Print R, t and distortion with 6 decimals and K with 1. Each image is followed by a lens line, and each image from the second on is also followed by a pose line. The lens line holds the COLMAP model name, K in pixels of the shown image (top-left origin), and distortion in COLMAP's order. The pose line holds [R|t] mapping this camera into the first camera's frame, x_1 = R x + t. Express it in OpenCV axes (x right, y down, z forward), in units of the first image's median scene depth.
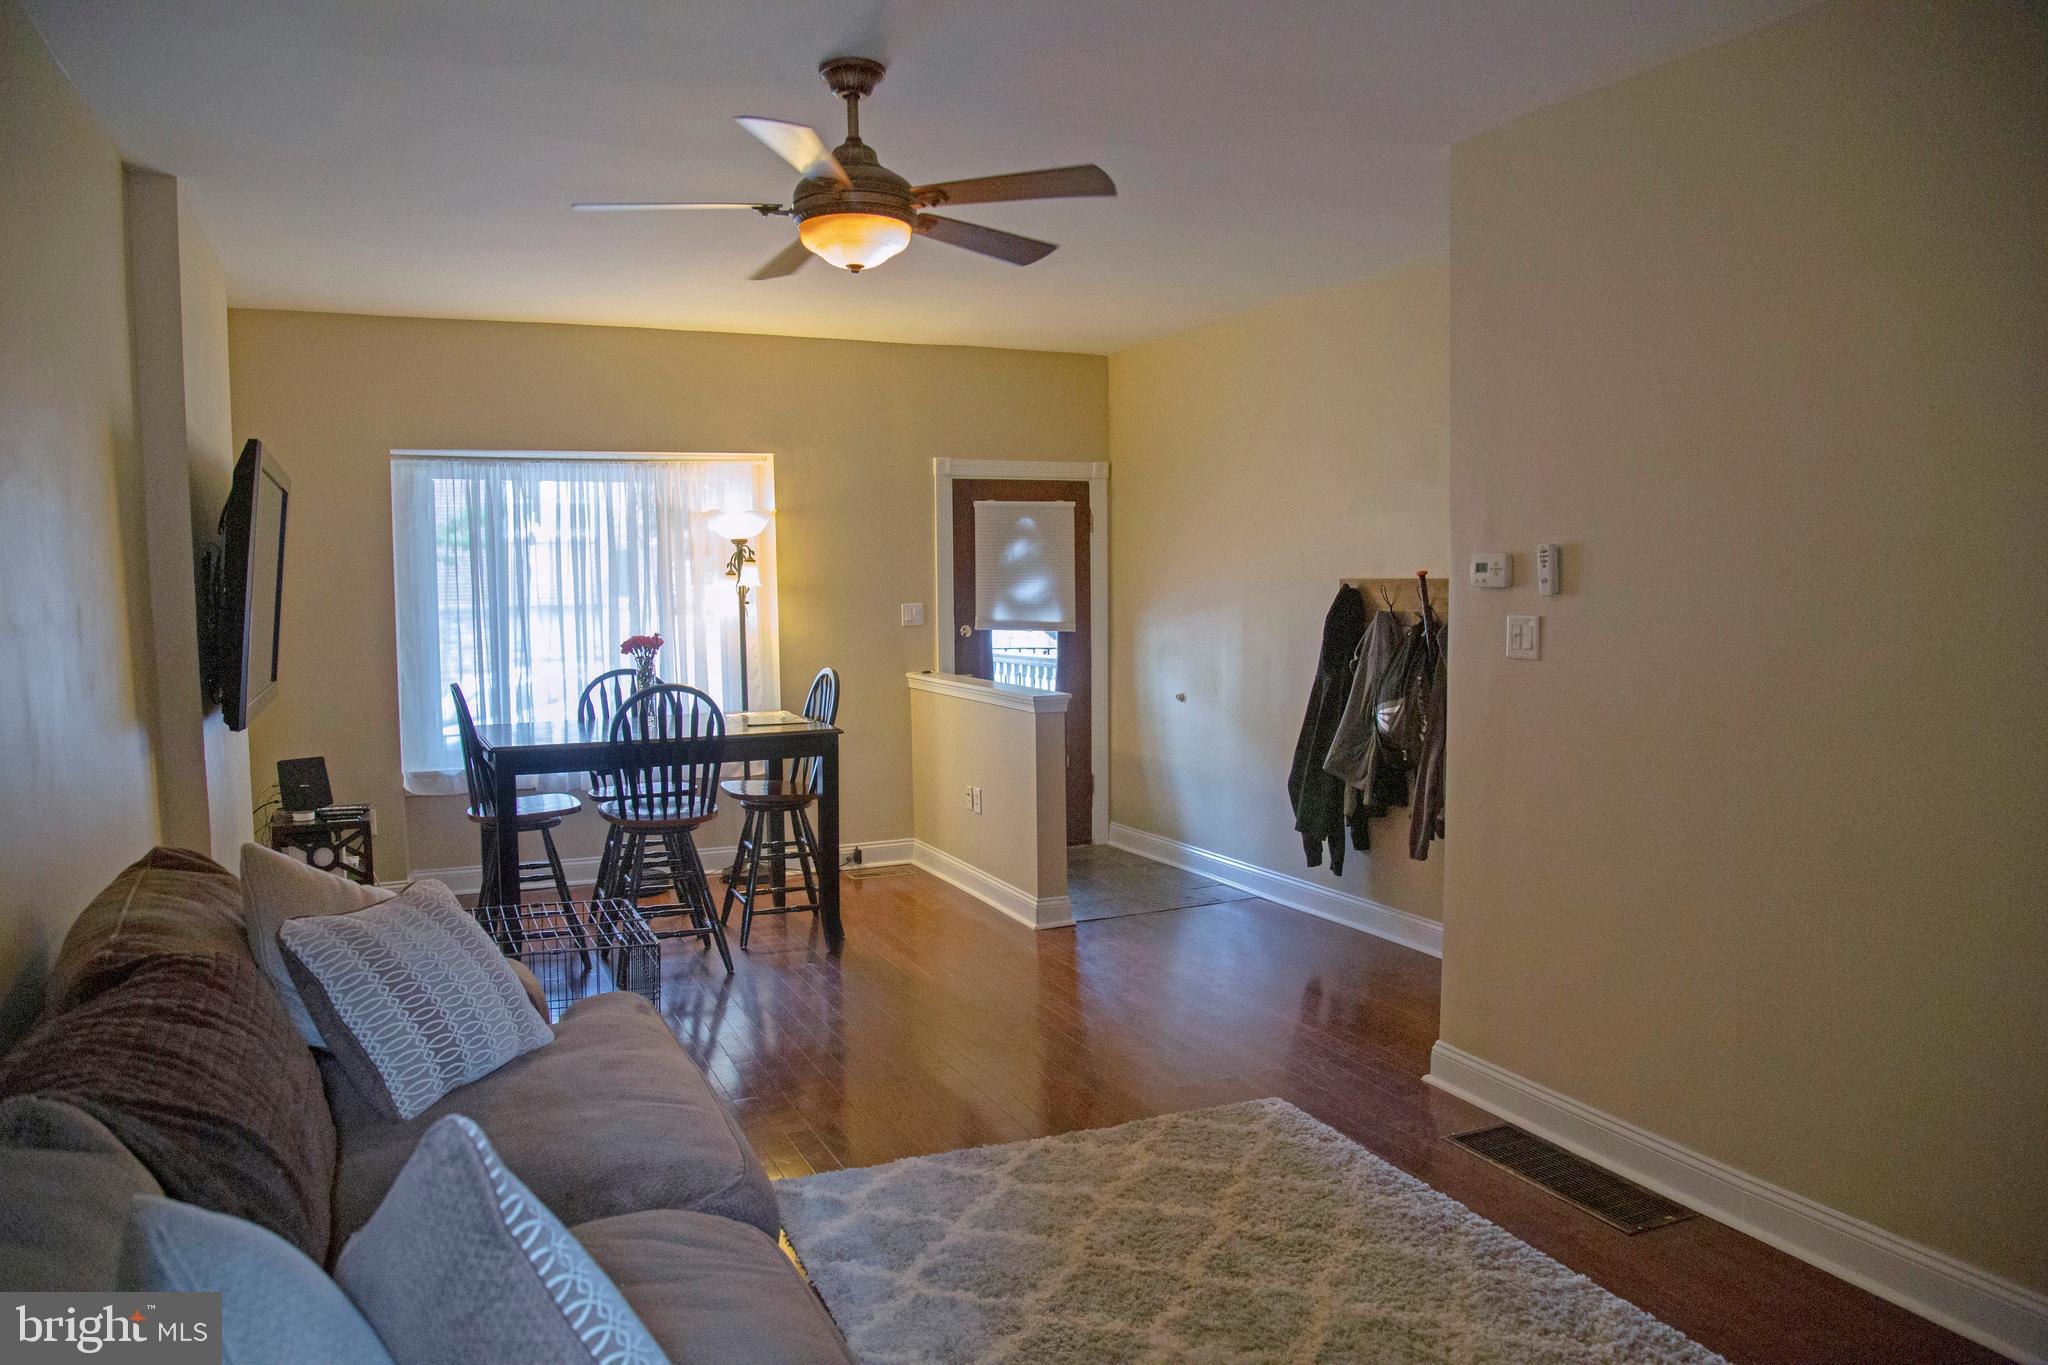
lens RADIAL K [[1448.7, 0, 1024.0], [0, 1448.7, 682.5], [0, 0, 1]] dist [-0.000366, 0.000106]
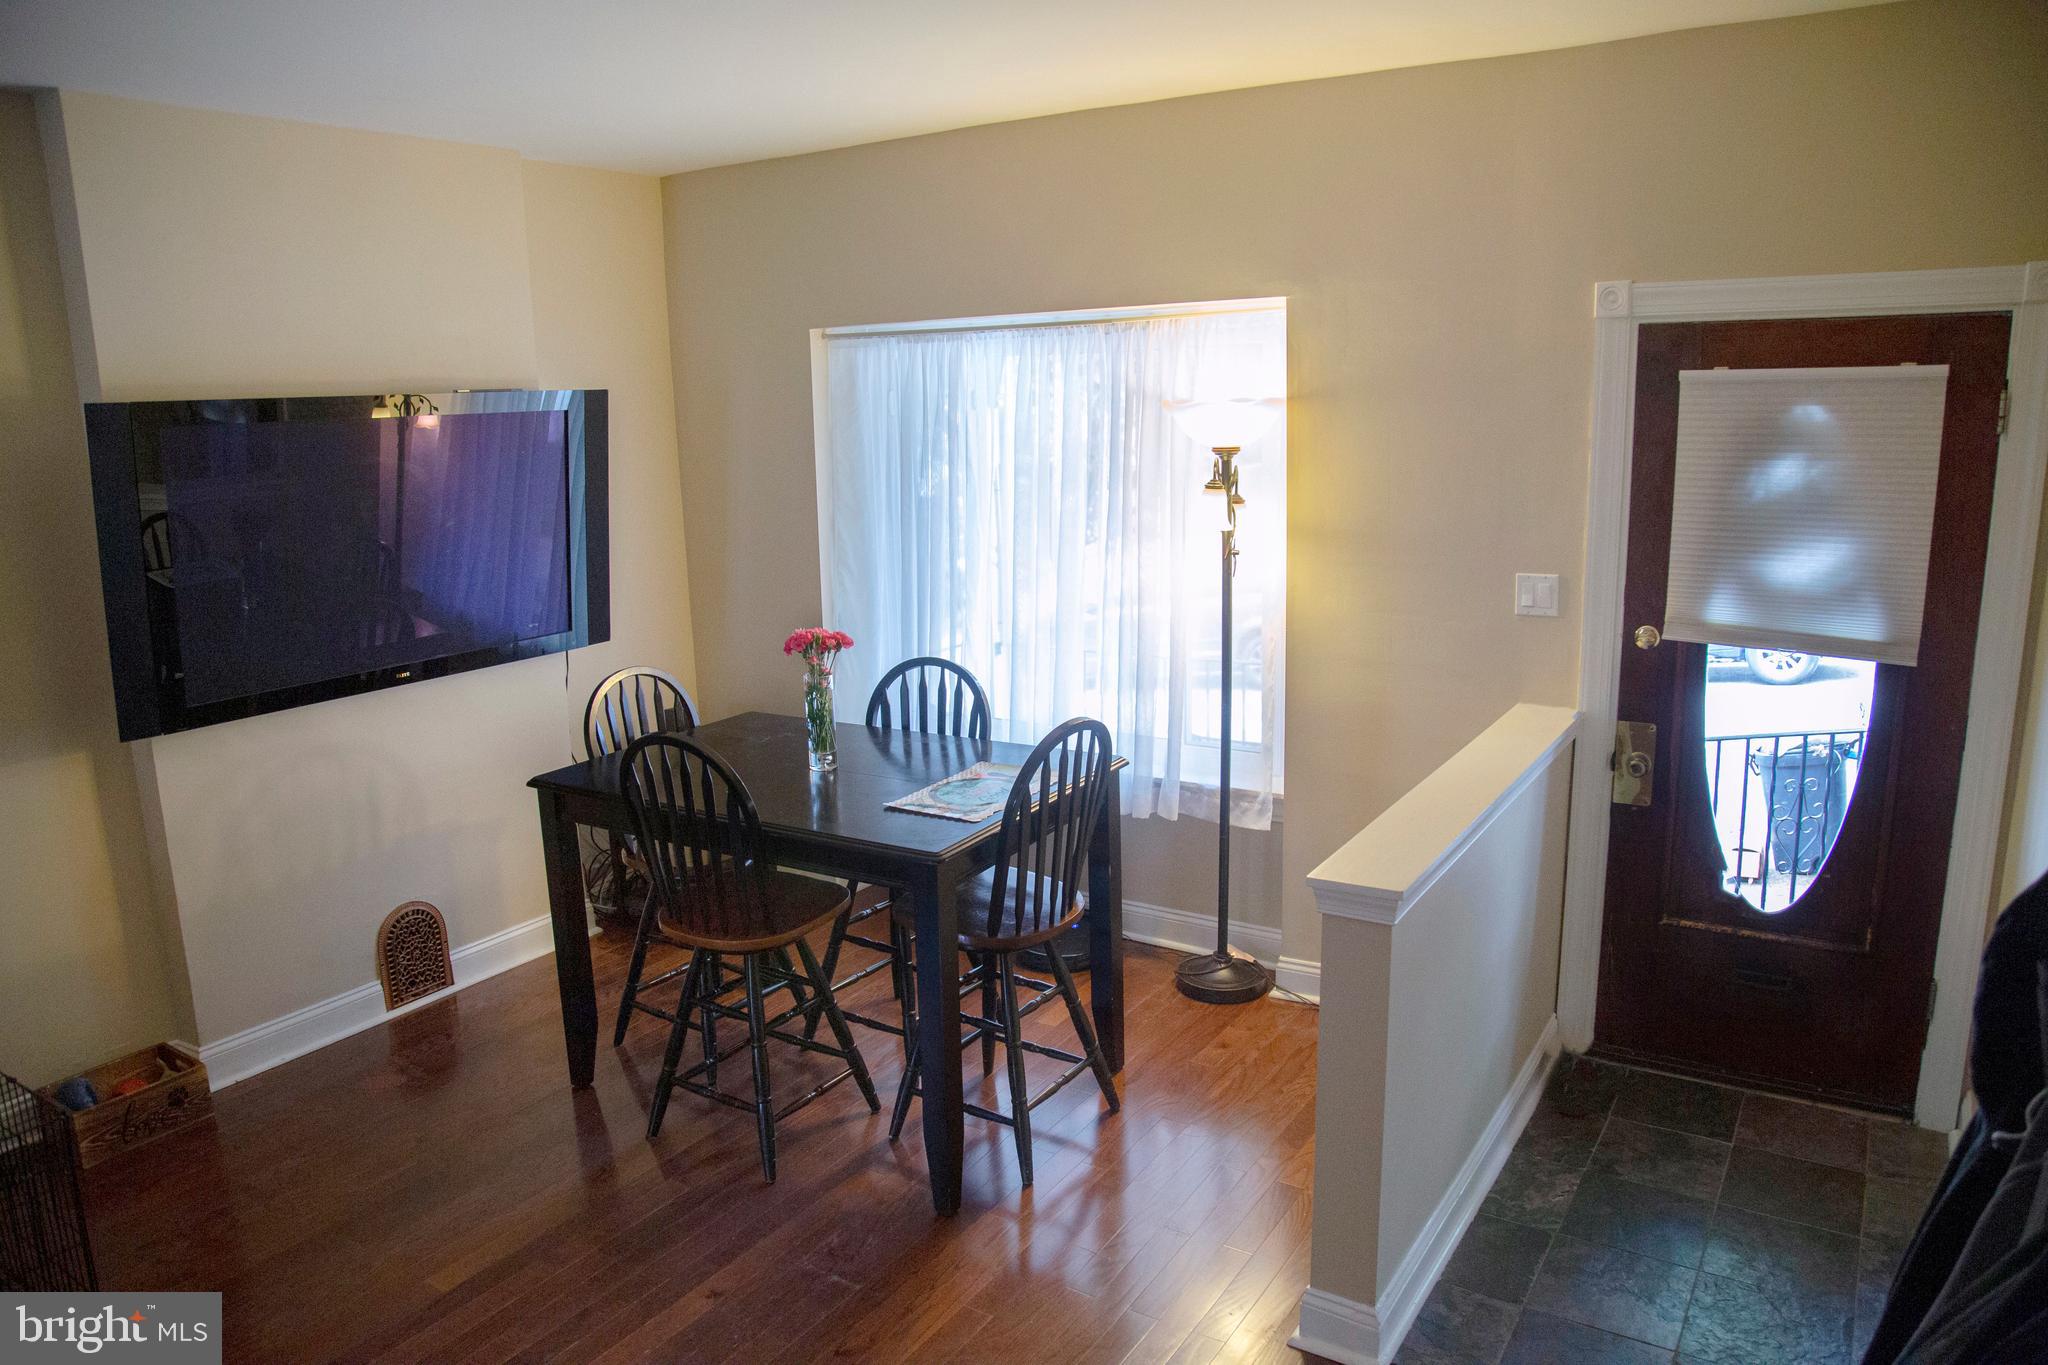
lens RADIAL K [[1427.0, 0, 1024.0], [0, 1427.0, 682.5], [0, 0, 1]] dist [-0.003625, -0.001370]
pose [[0.616926, 0.150968, -0.772406, 0.212137], [-0.056249, 0.987378, 0.148057, -0.082472], [0.785008, -0.047893, 0.617631, 0.544631]]
